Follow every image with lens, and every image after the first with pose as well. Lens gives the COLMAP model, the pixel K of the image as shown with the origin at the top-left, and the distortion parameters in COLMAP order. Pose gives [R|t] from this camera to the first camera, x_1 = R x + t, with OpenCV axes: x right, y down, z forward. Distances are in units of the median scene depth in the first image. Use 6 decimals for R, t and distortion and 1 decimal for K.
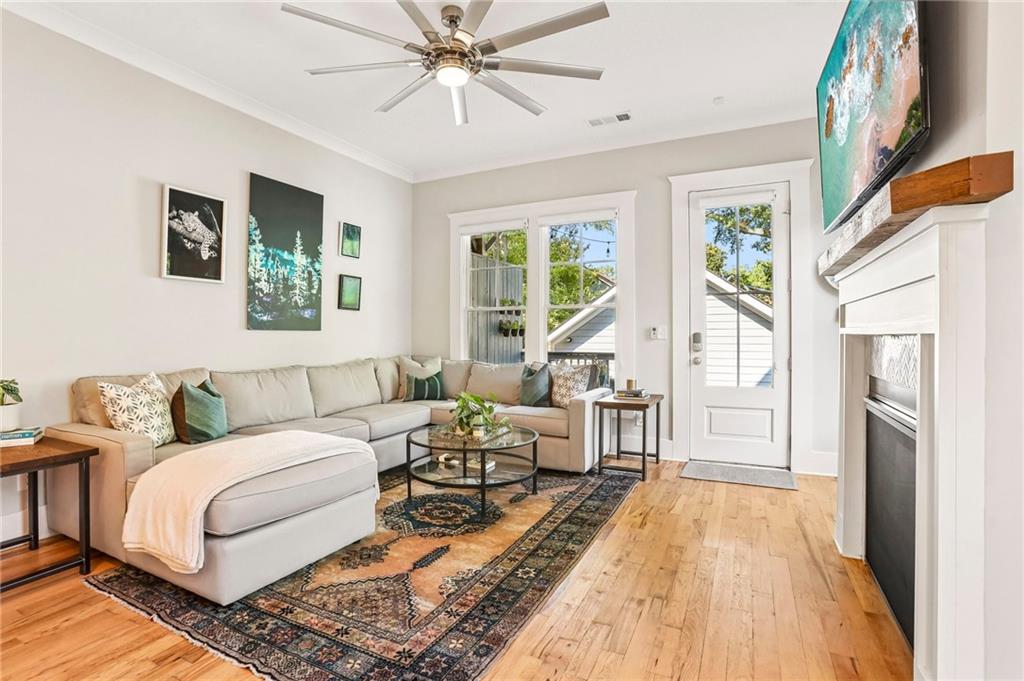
lens RADIAL K [[485.7, 0, 489.2], [0, 485.7, 338.1], [0, 0, 1]] dist [-0.046089, 0.003854]
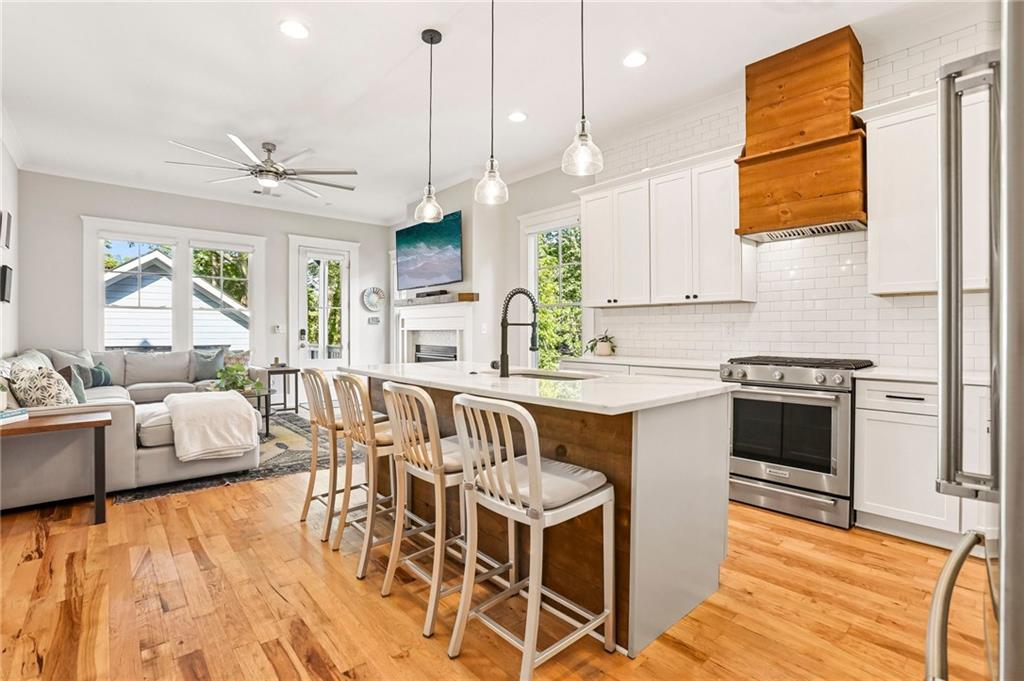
lens RADIAL K [[476.5, 0, 516.2], [0, 476.5, 331.0], [0, 0, 1]] dist [-0.024169, 0.008457]
pose [[0.347785, 0.005764, 0.937556, -0.932824], [0.004139, 0.999962, -0.007683, 0.013088], [-0.937565, 0.006553, 0.347748, -0.312497]]
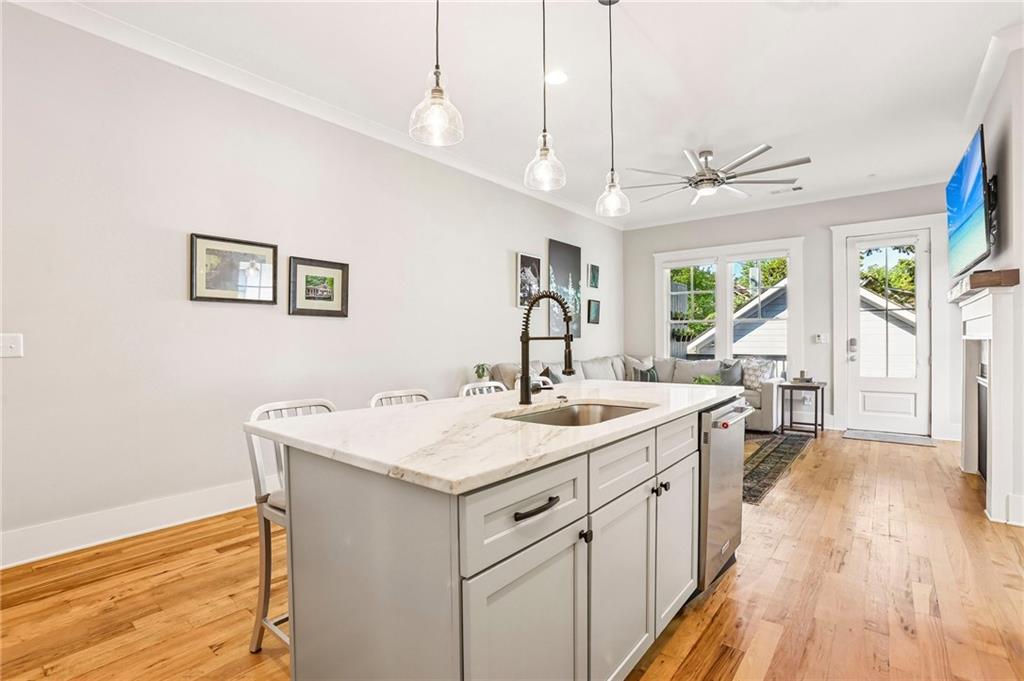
lens RADIAL K [[476.5, 0, 508.3], [0, 476.5, 344.5], [0, 0, 1]] dist [-0.024169, 0.008457]
pose [[0.983098, 0.000117, -0.183080, -0.316181], [0.000134, 0.999999, 0.001360, 0.005212], [0.183080, -0.001361, 0.983097, -0.552697]]
